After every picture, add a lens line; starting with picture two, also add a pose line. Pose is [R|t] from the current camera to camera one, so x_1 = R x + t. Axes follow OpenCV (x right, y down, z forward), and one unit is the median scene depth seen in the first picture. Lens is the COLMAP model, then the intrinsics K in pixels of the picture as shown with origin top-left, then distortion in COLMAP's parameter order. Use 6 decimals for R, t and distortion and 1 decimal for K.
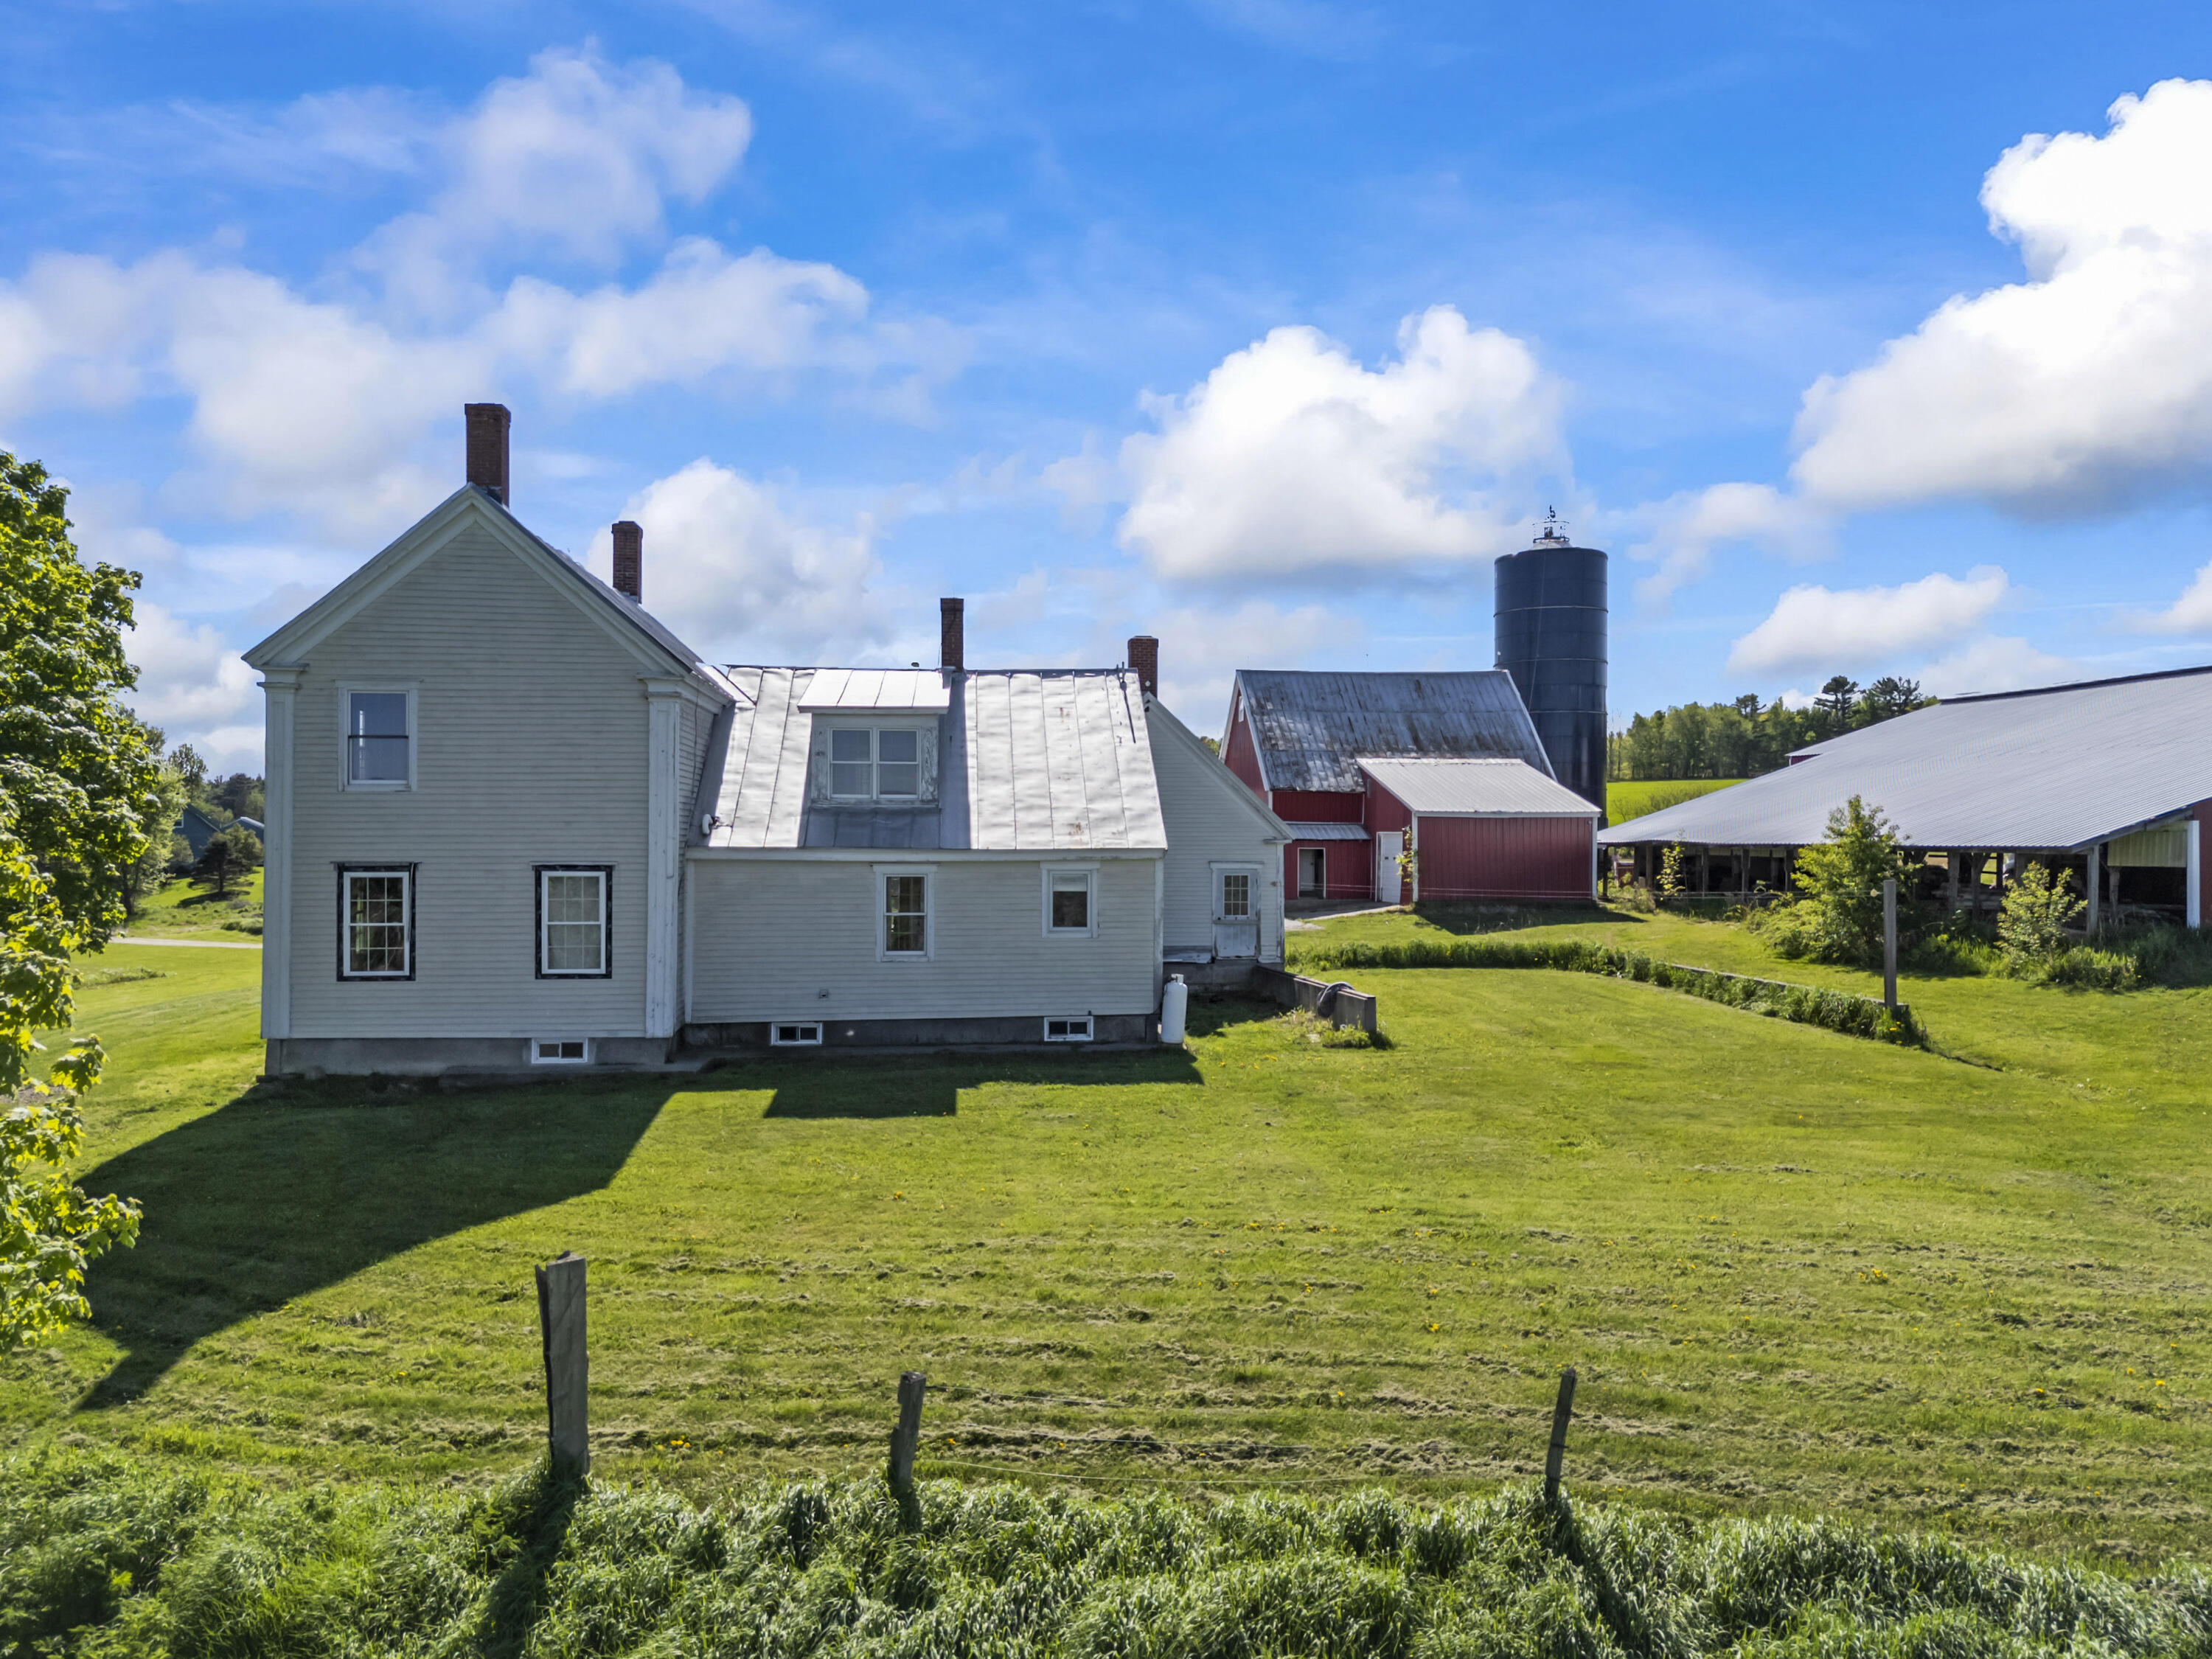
lens RADIAL K [[1719.0, 0, 1106.0], [0, 1719.0, 829.5], [0, 0, 1]] dist [0.076202, -0.050141]
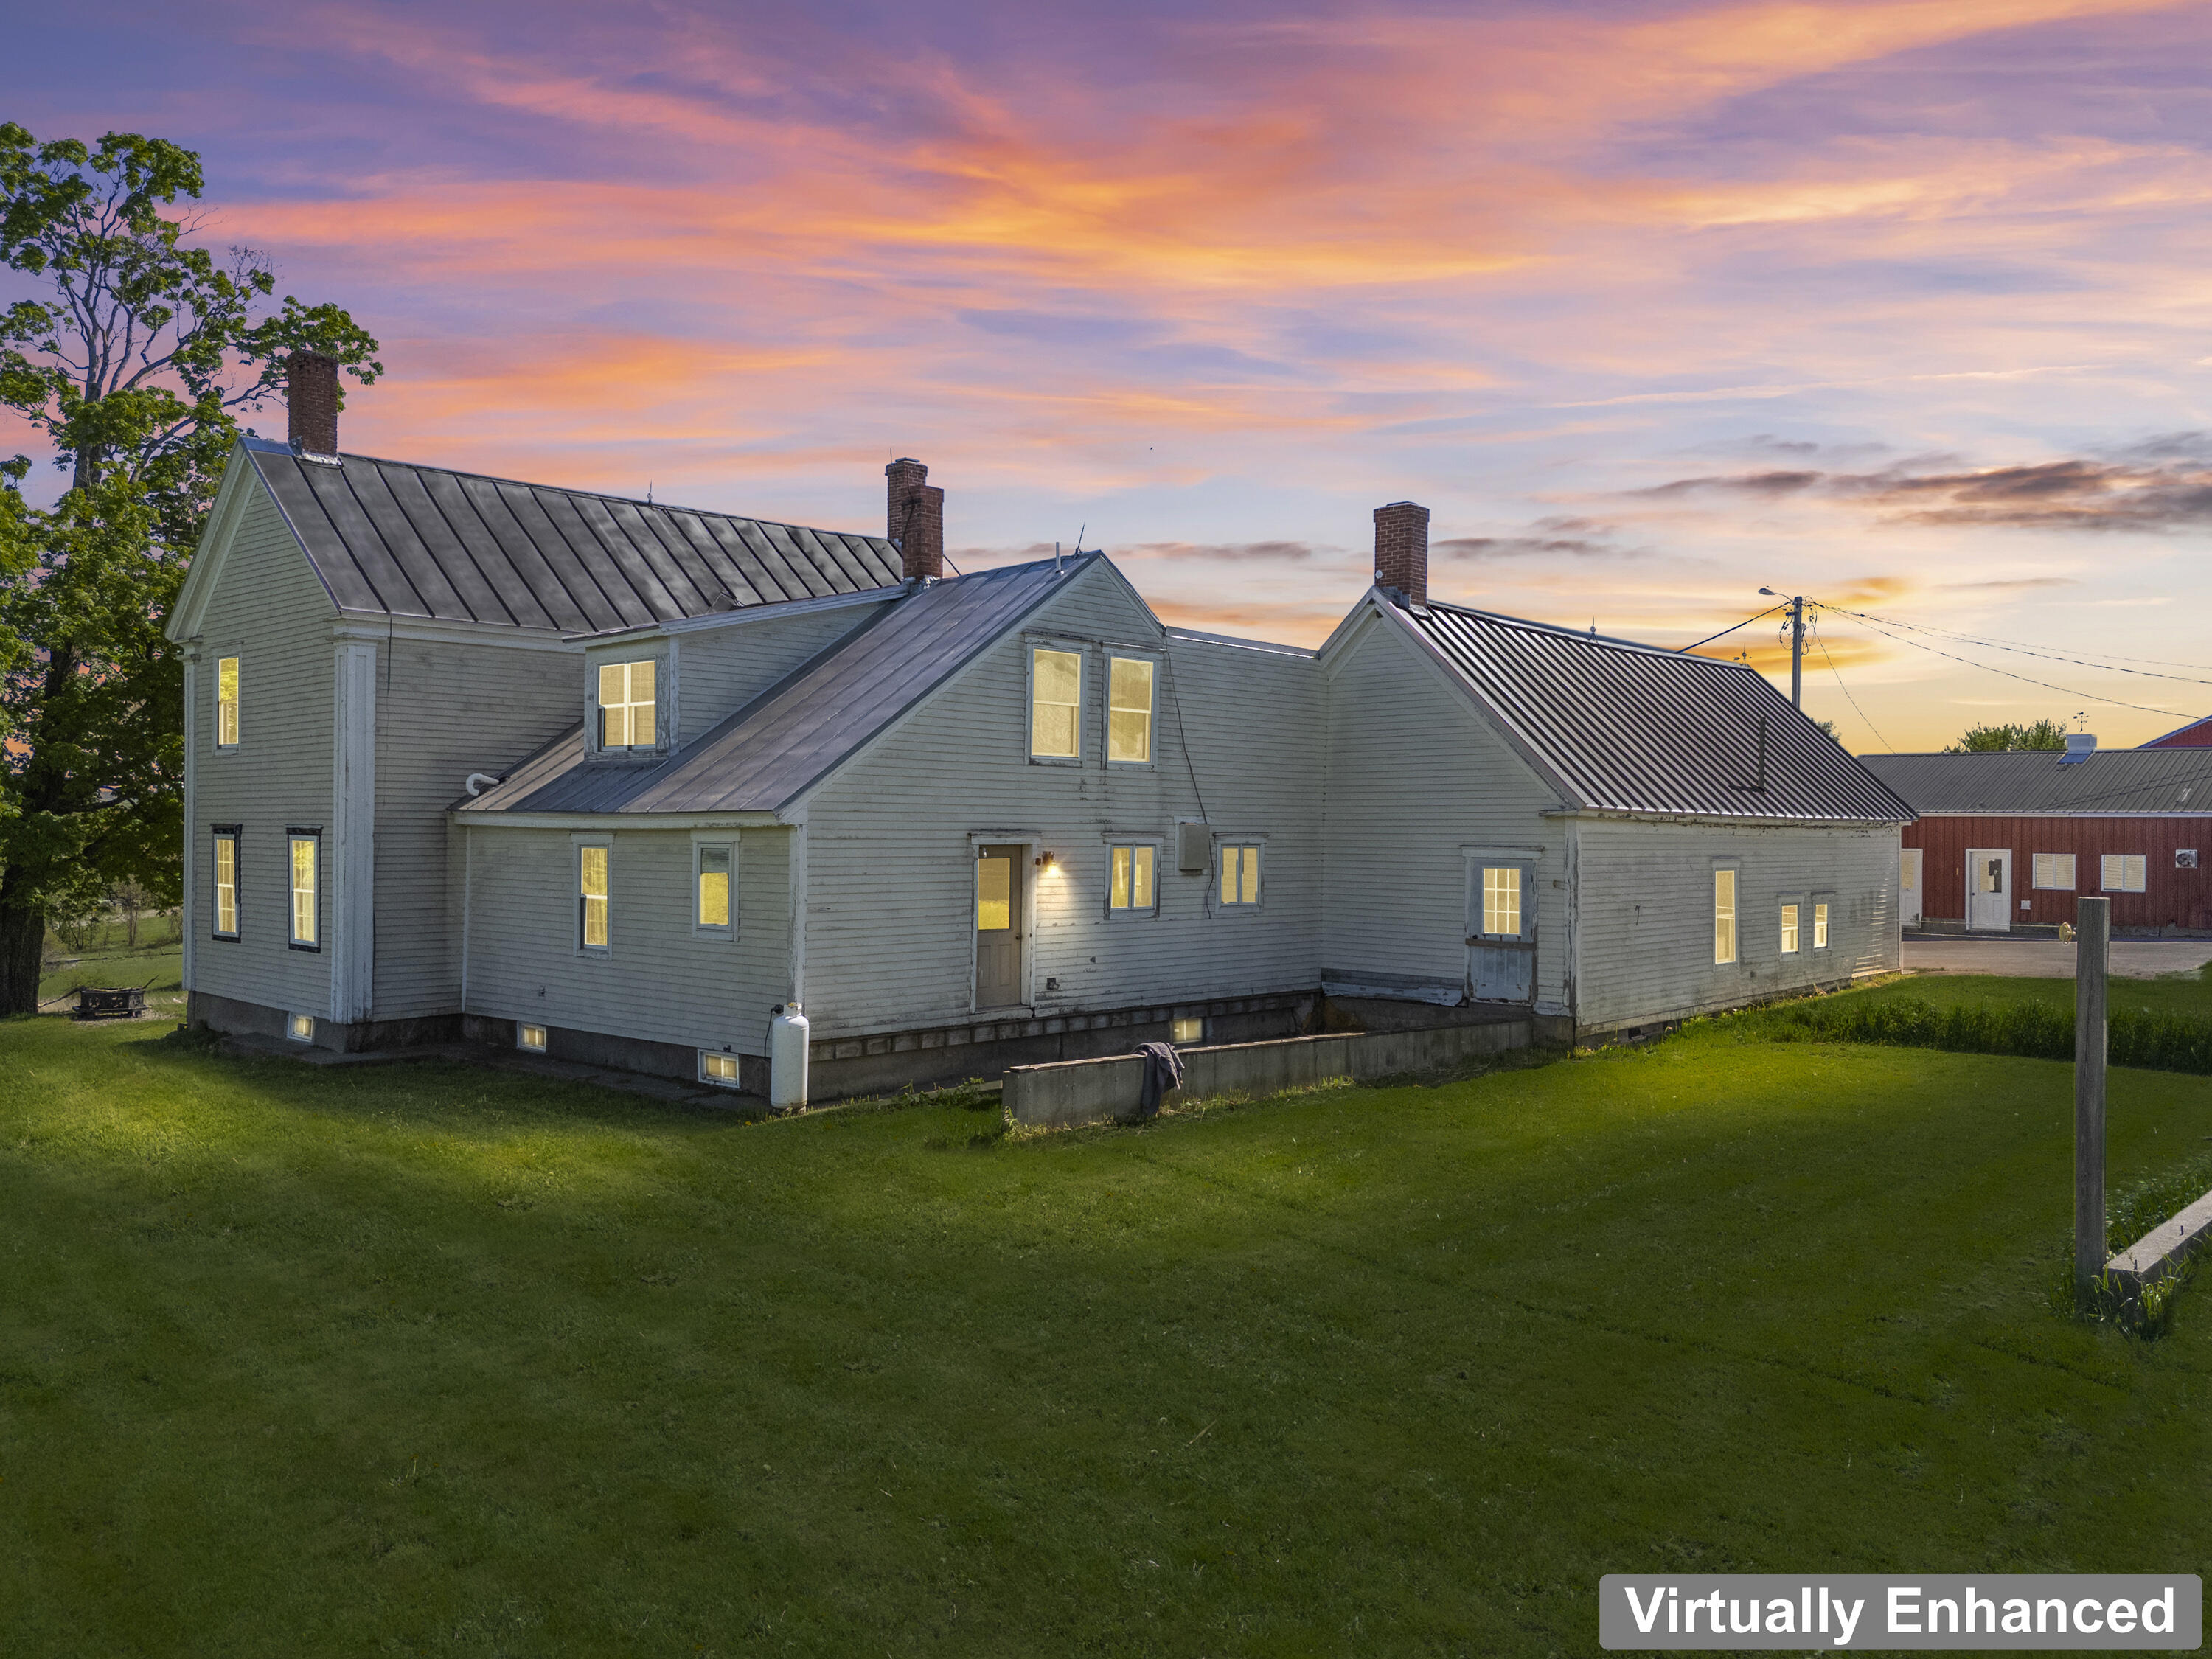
lens RADIAL K [[1719.0, 0, 1106.0], [0, 1719.0, 829.5], [0, 0, 1]] dist [0.076202, -0.050141]
pose [[0.649784, 0.003941, -0.760109, 0.458759], [-0.004682, 0.999988, 0.001182, 0.012280], [0.760104, 0.002791, 0.649795, 0.487440]]
